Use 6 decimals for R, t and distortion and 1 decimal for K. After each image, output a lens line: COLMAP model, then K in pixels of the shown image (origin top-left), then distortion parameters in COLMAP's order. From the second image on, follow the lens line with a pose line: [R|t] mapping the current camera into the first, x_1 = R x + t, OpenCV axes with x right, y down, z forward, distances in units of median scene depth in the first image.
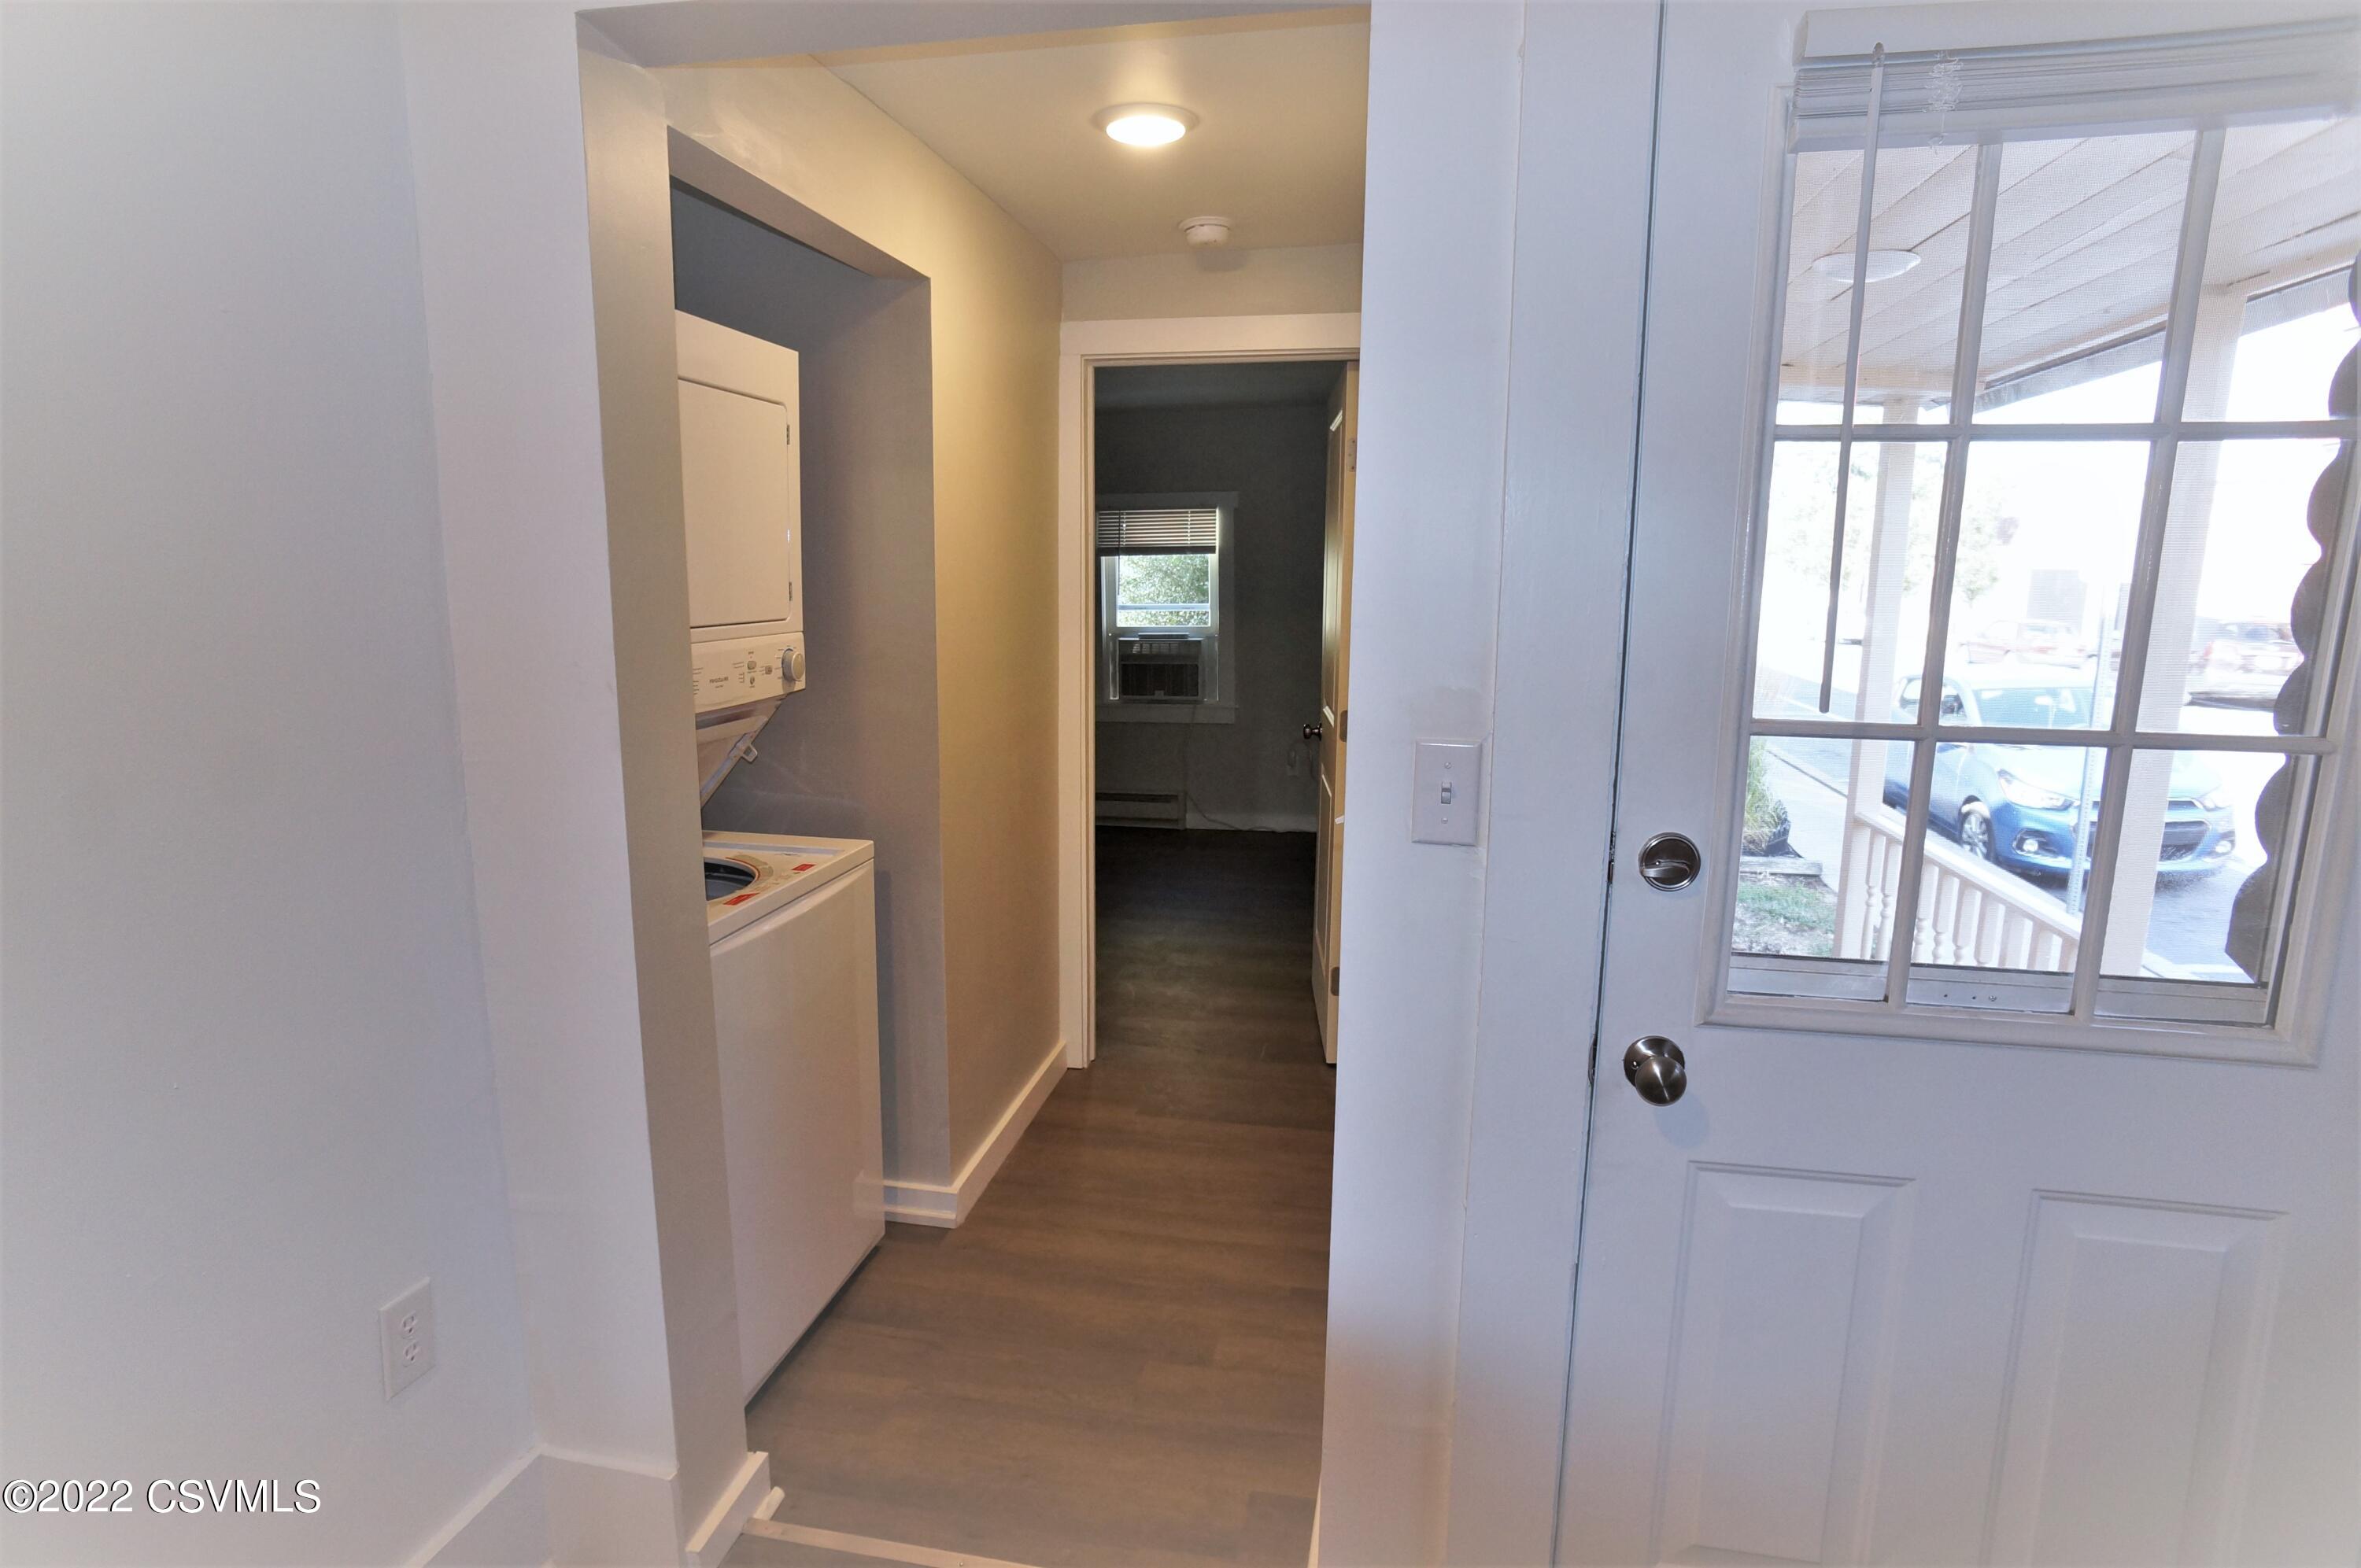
lens RADIAL K [[1229.6, 0, 1182.4], [0, 1229.6, 783.3], [0, 0, 1]] dist [-0.088616, 0.058983]
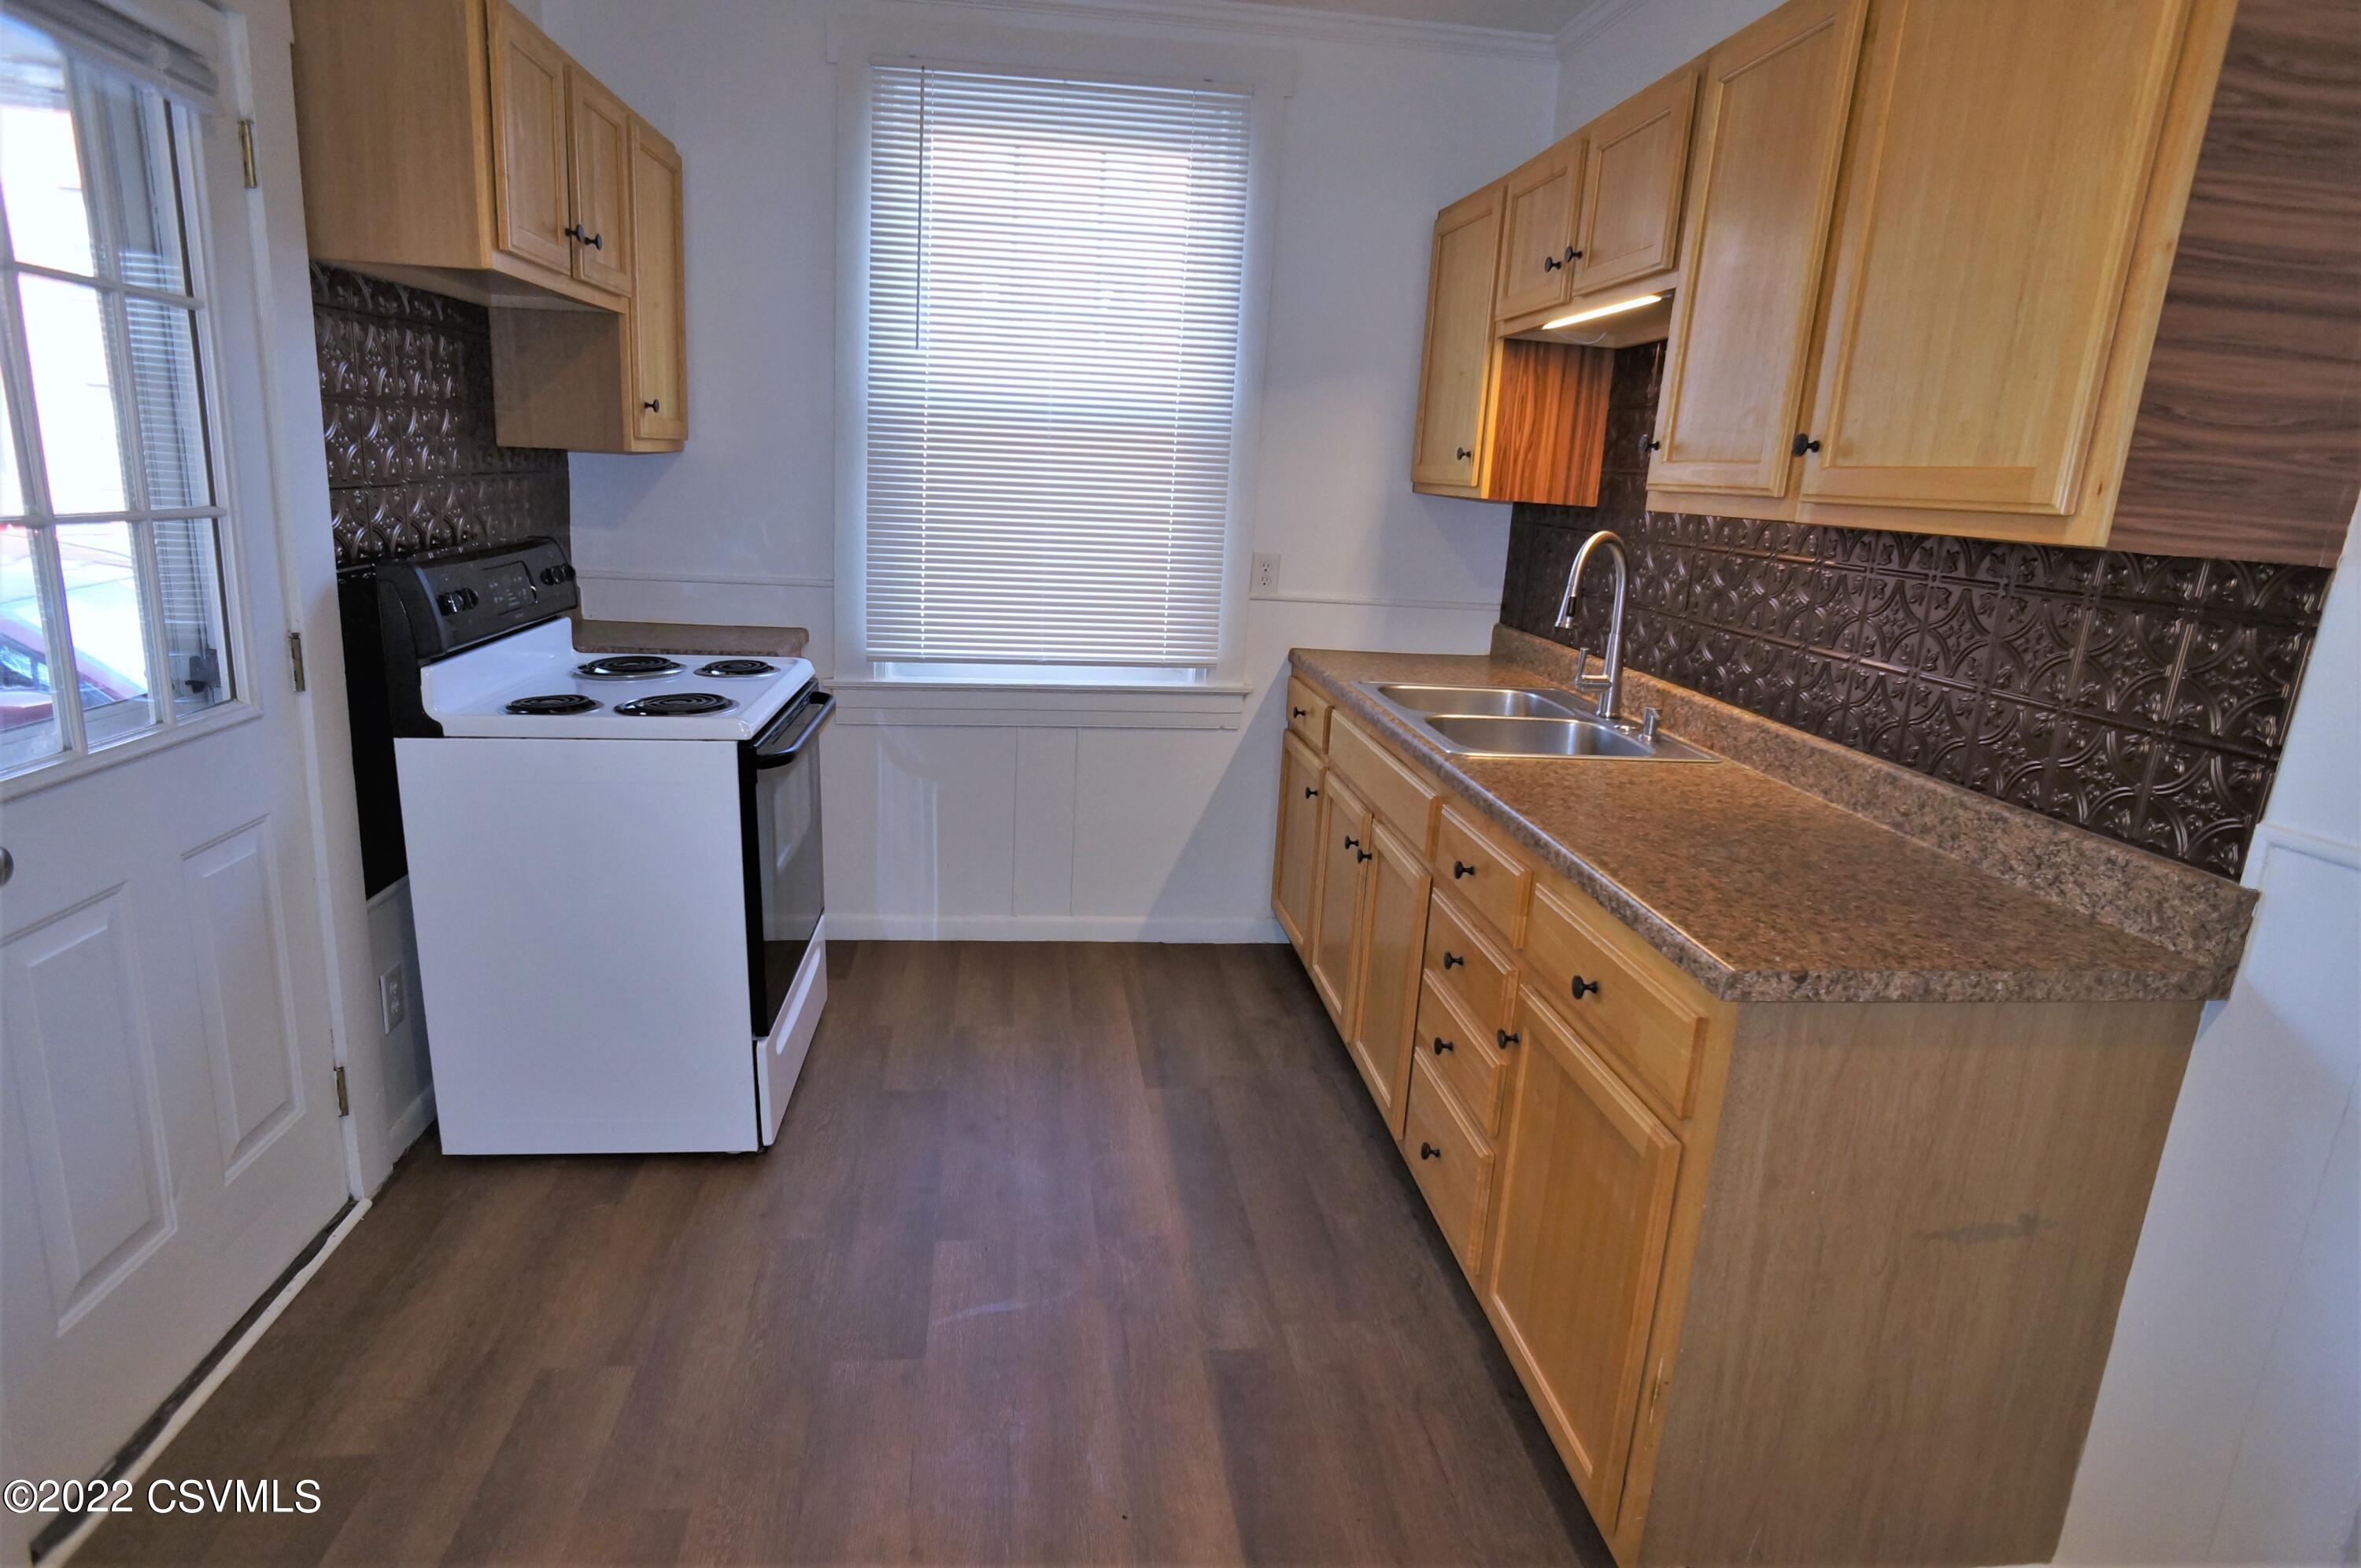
lens RADIAL K [[1282.0, 0, 1169.0], [0, 1282.0, 778.0], [0, 0, 1]] dist [-0.001145, 0.020130]
pose [[-0.313779, -0.244331, 0.917521, -0.946787], [0.112619, 0.949926, 0.291474, -0.044765], [-0.942793, 0.194789, -0.270551, 0.305220]]
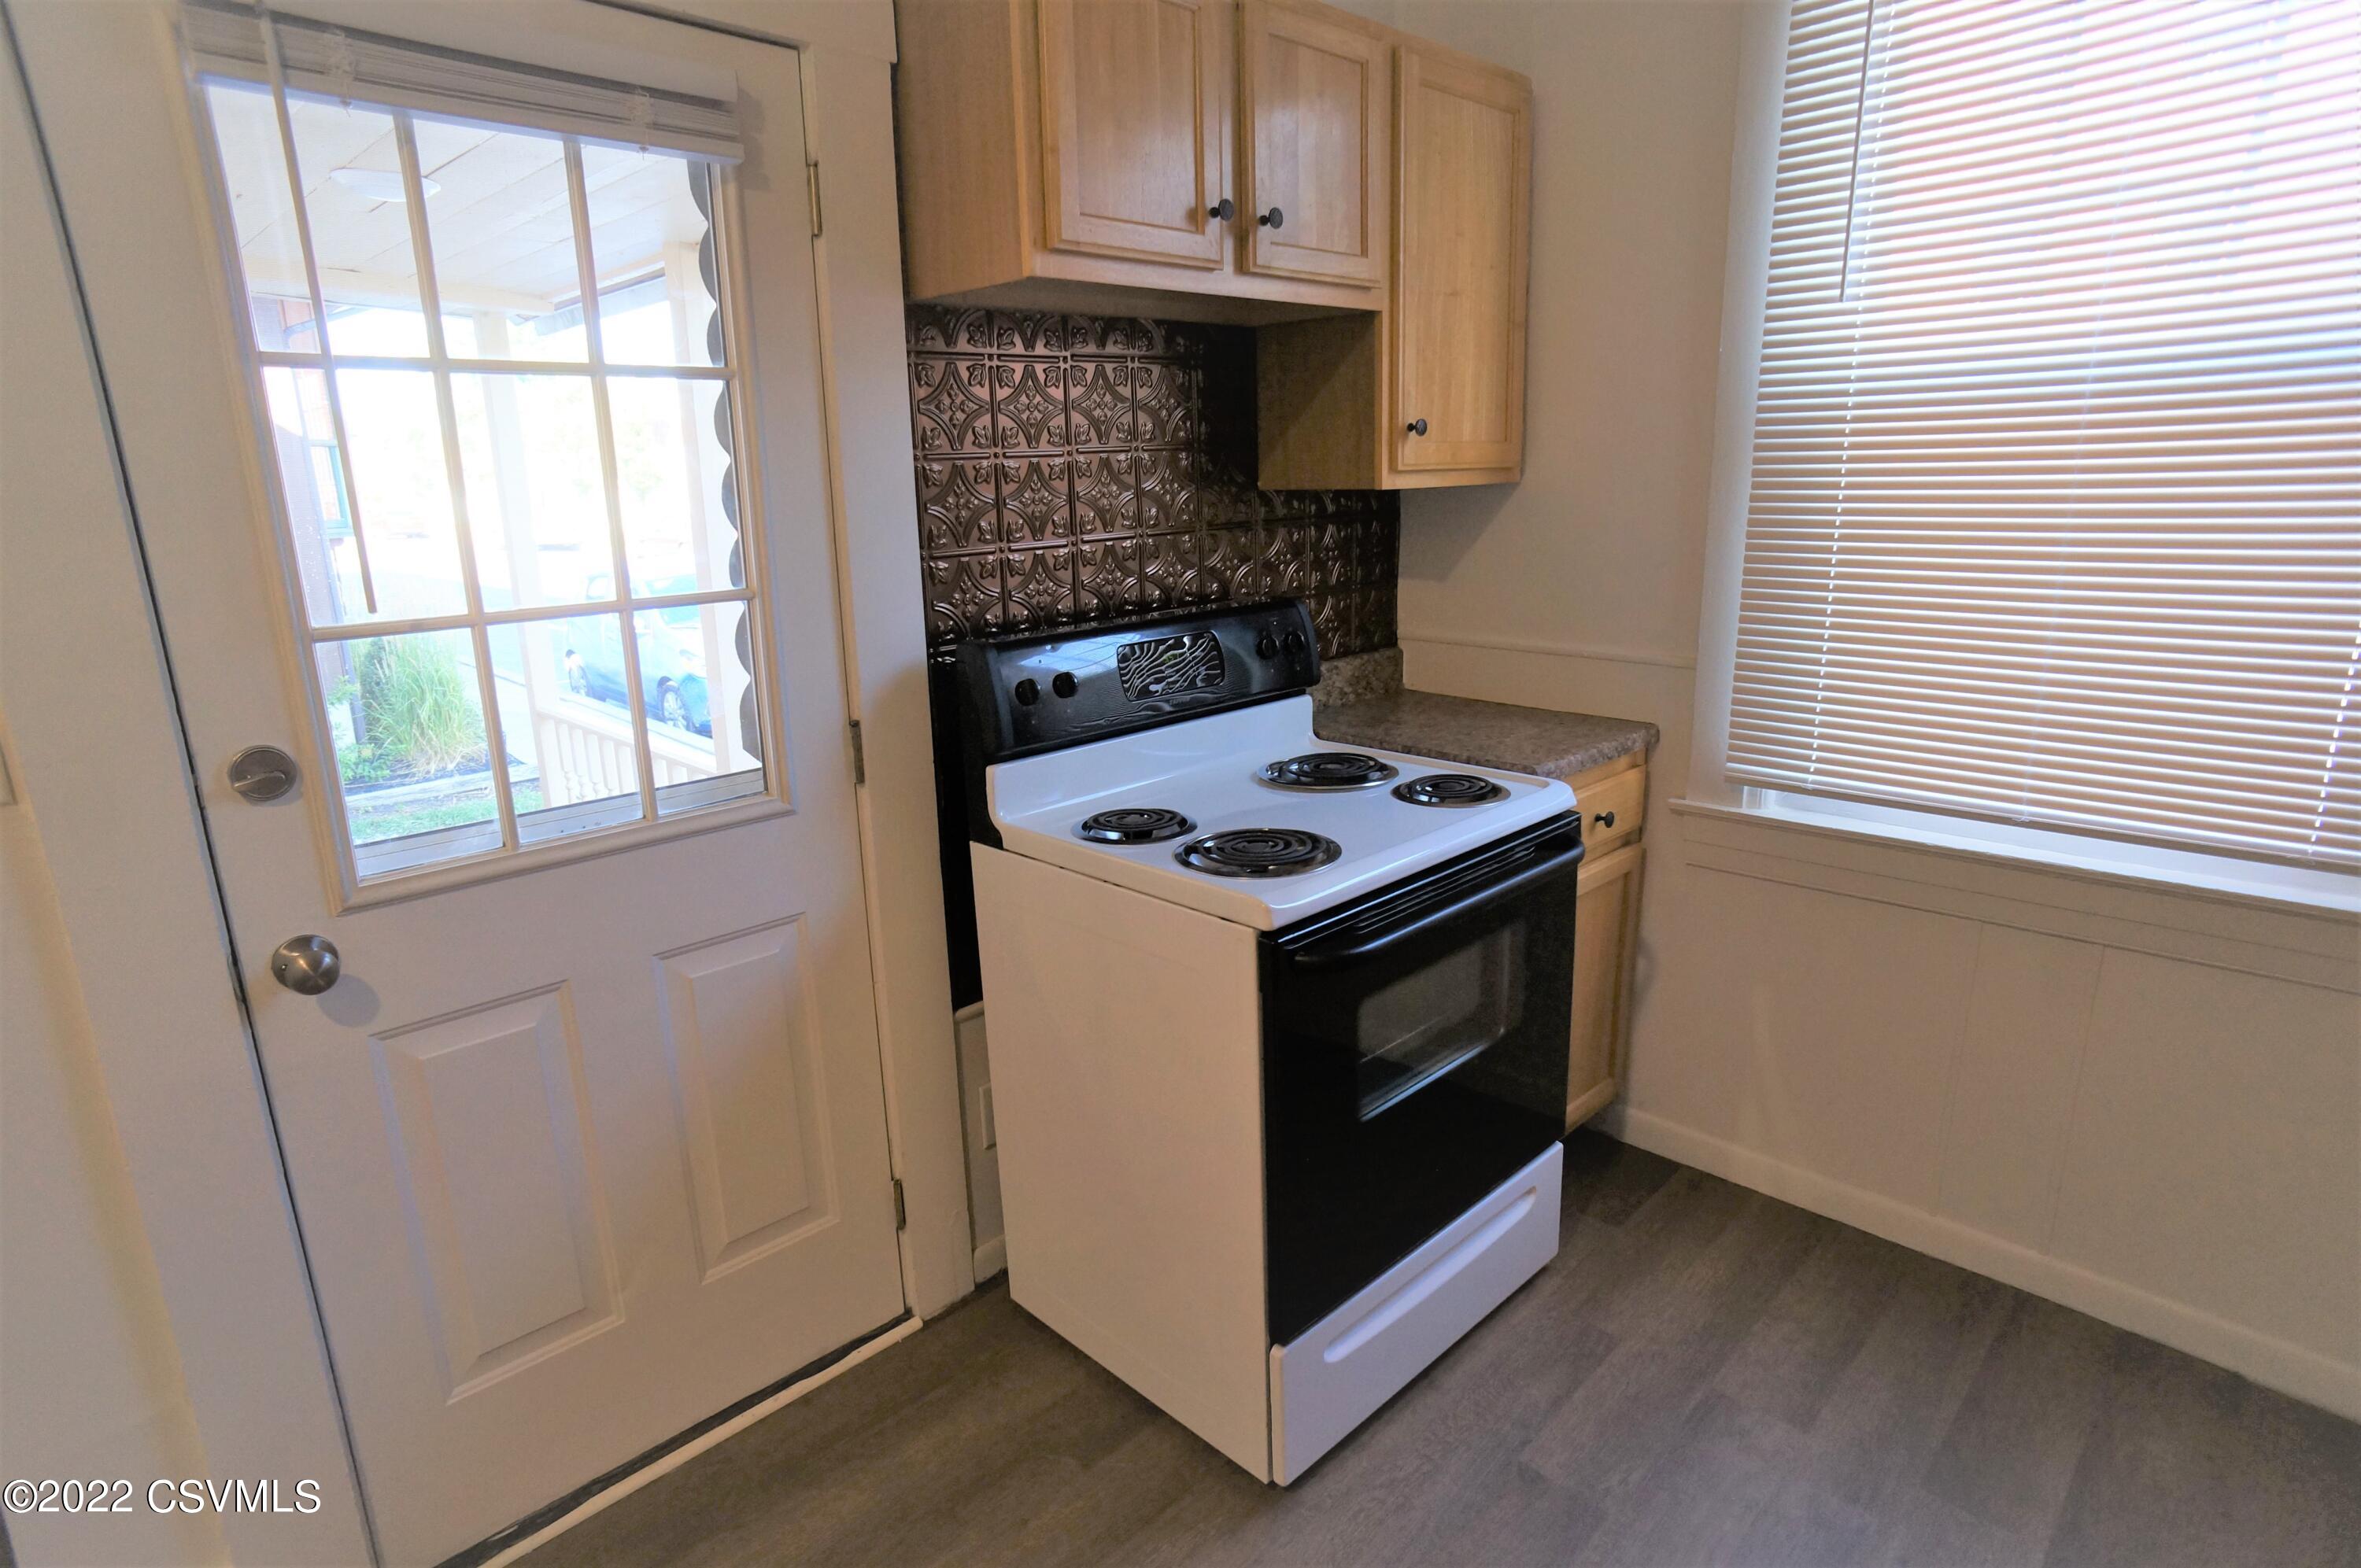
lens RADIAL K [[1229.6, 0, 1182.4], [0, 1229.6, 783.3], [0, 0, 1]] dist [-0.088616, 0.058983]
pose [[0.553237, -0.226337, 0.801686, 0.013186], [0.165839, 0.973042, 0.160271, 0.039131], [-0.816349, 0.044283, 0.575859, -0.240379]]
